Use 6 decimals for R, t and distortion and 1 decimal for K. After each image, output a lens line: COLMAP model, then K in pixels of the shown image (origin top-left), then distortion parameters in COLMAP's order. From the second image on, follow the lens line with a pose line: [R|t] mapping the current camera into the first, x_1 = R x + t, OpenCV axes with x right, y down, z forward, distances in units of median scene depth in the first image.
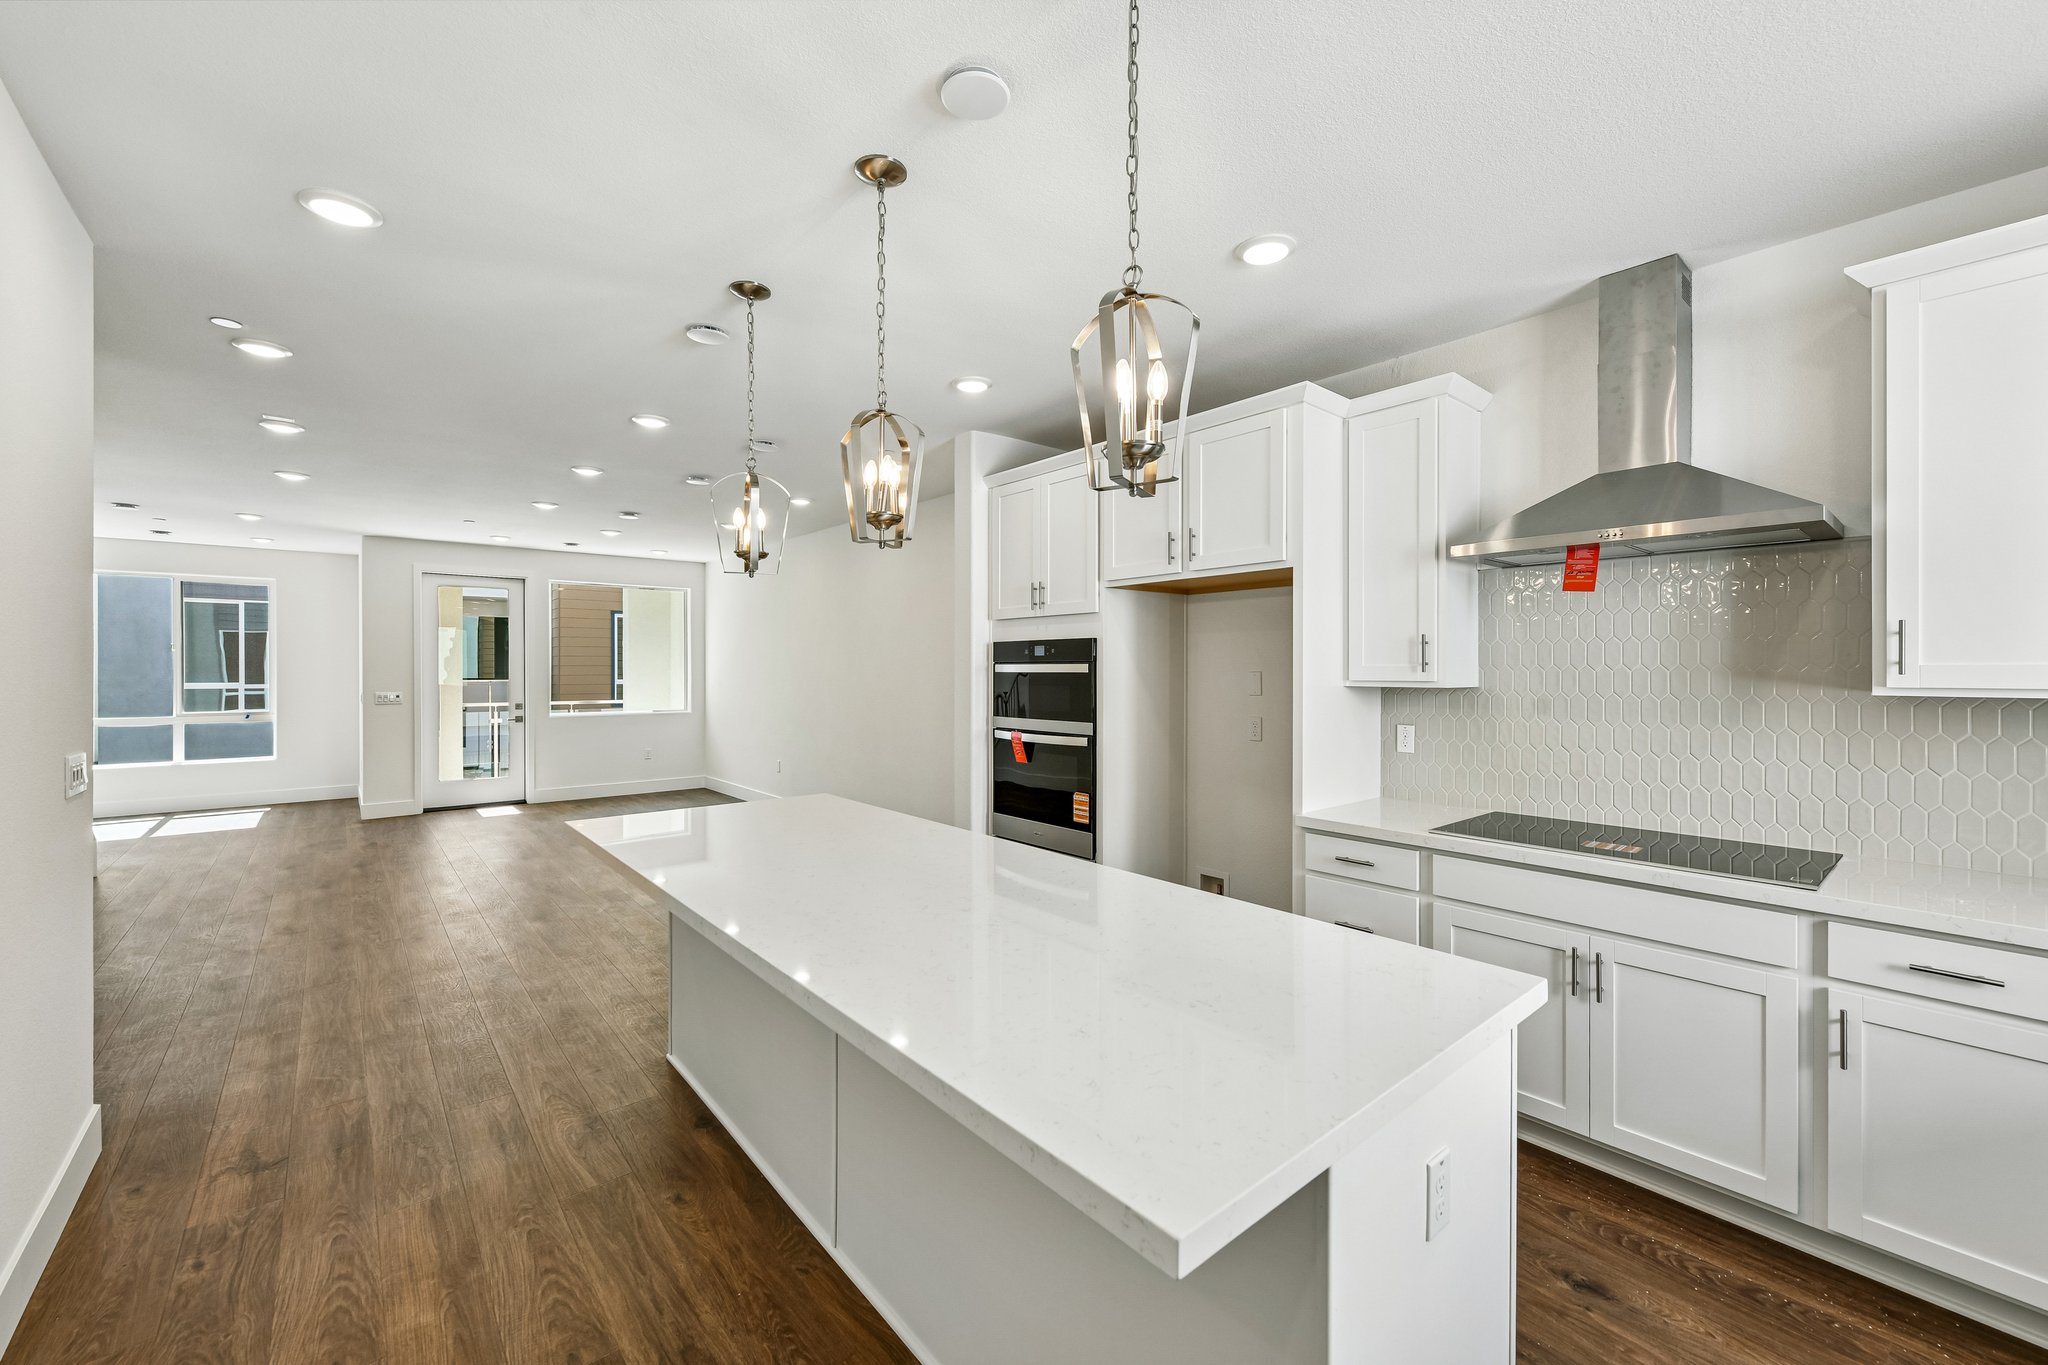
lens RADIAL K [[815.1, 0, 1031.0], [0, 815.1, 672.9], [0, 0, 1]] dist [-0.002531, -0.000062]
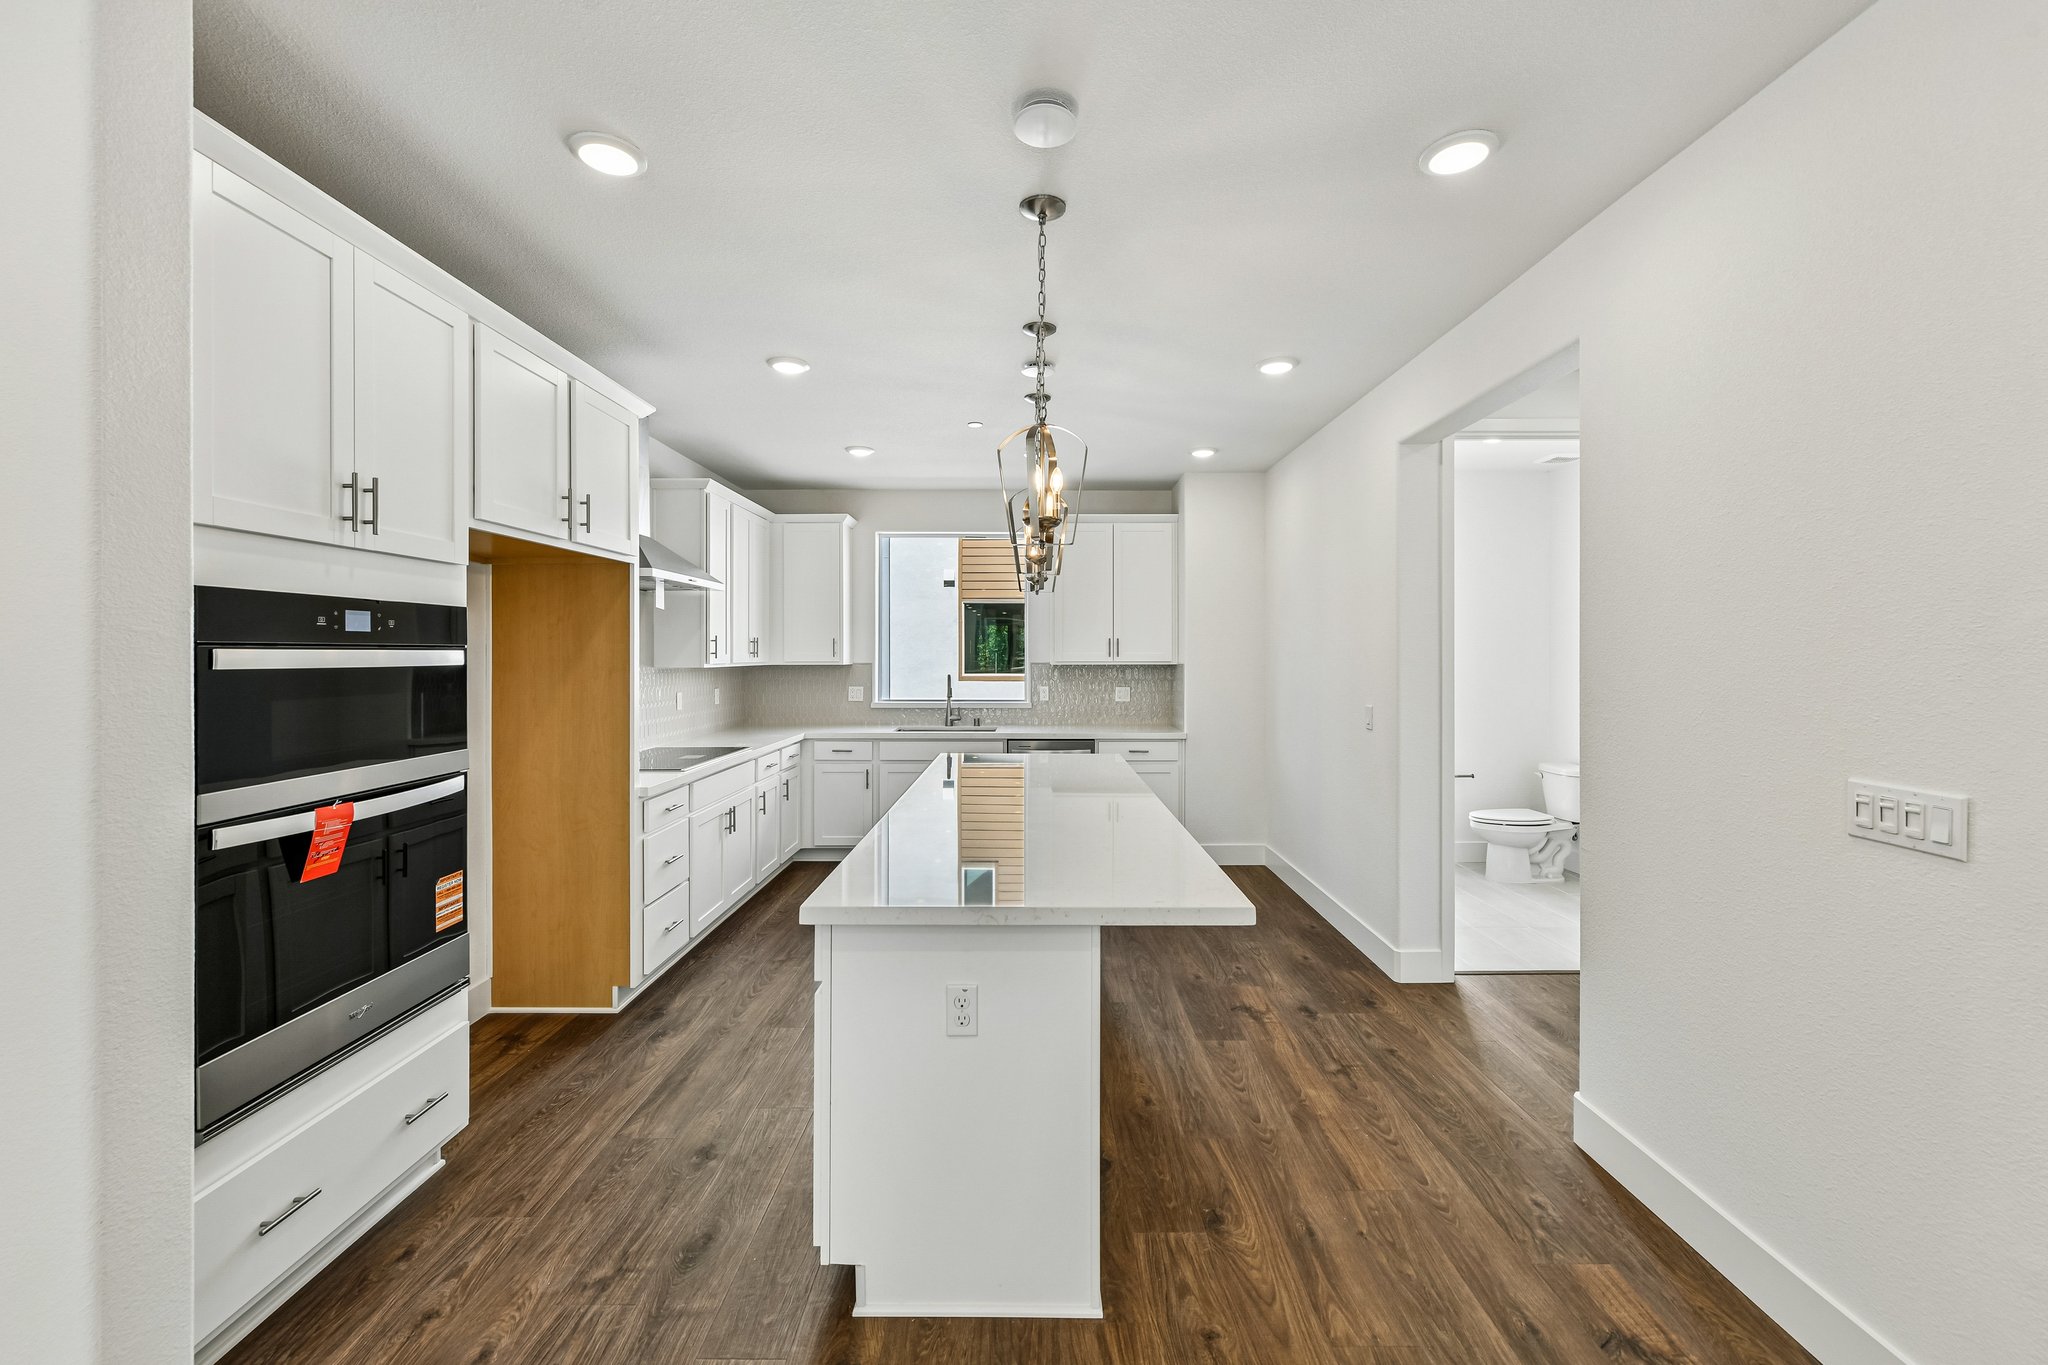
lens RADIAL K [[815.1, 0, 1026.8], [0, 815.1, 654.5], [0, 0, 1]] dist [-0.002531, -0.000062]
pose [[-0.759269, -0.003218, 0.650768, -0.734642], [-0.000168, 0.999989, 0.004748, -0.012962], [-0.650776, 0.003496, -0.759261, 1.381630]]
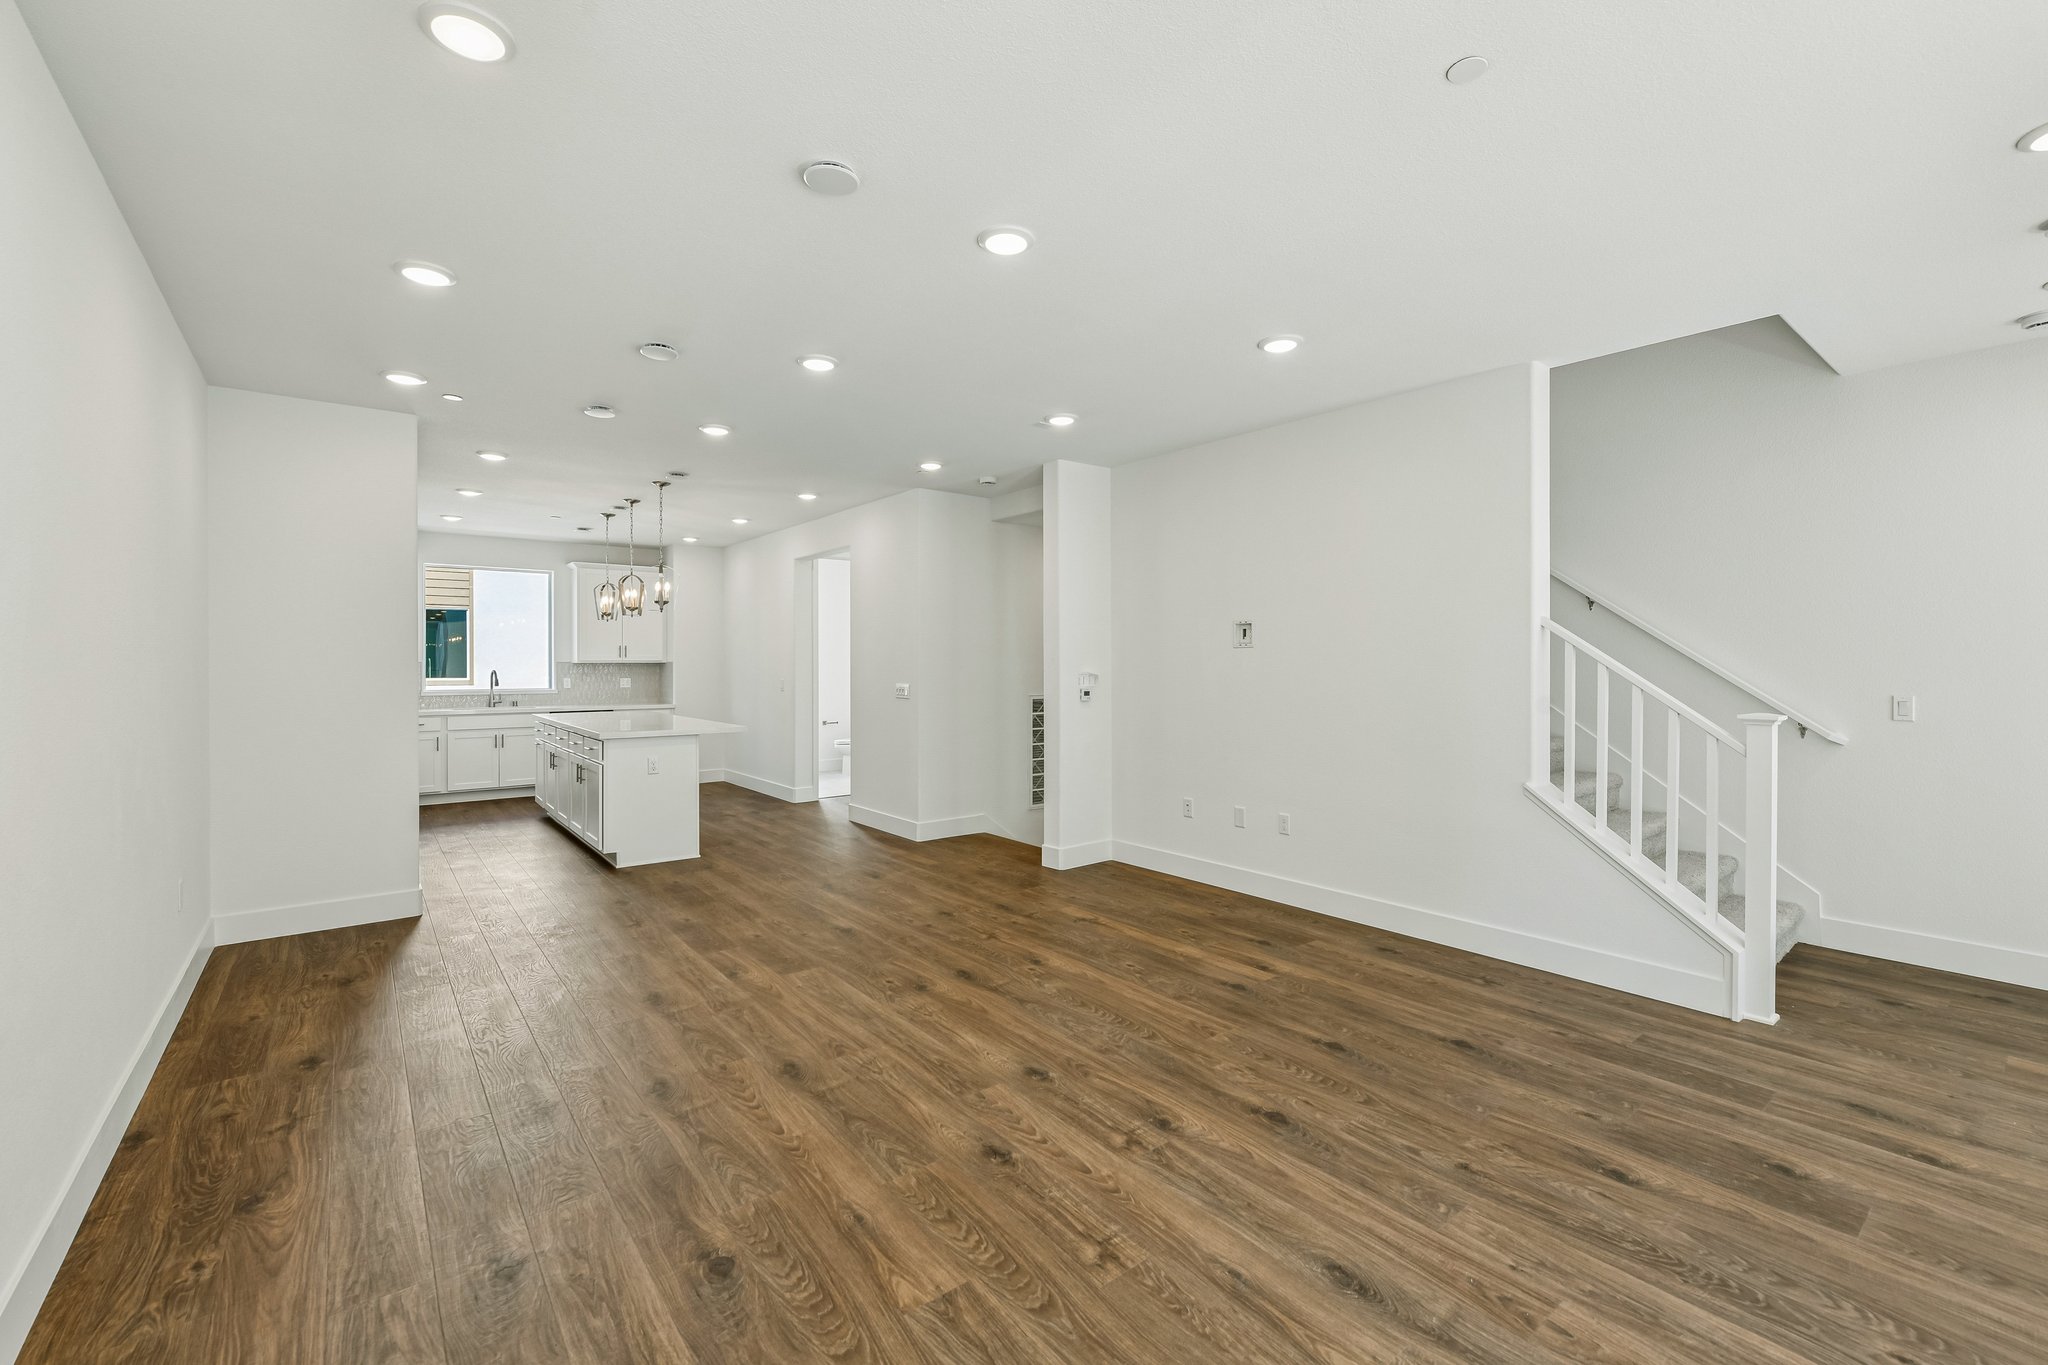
lens RADIAL K [[885.6, 0, 1019.2], [0, 885.6, 674.0], [0, 0, 1]] dist [-0.015893, 0.002115]
pose [[-0.997501, -0.000219, 0.070647, -1.116999], [0.000916, 0.999871, 0.016033, 0.012907], [-0.070641, 0.016058, -0.997373, 2.519456]]
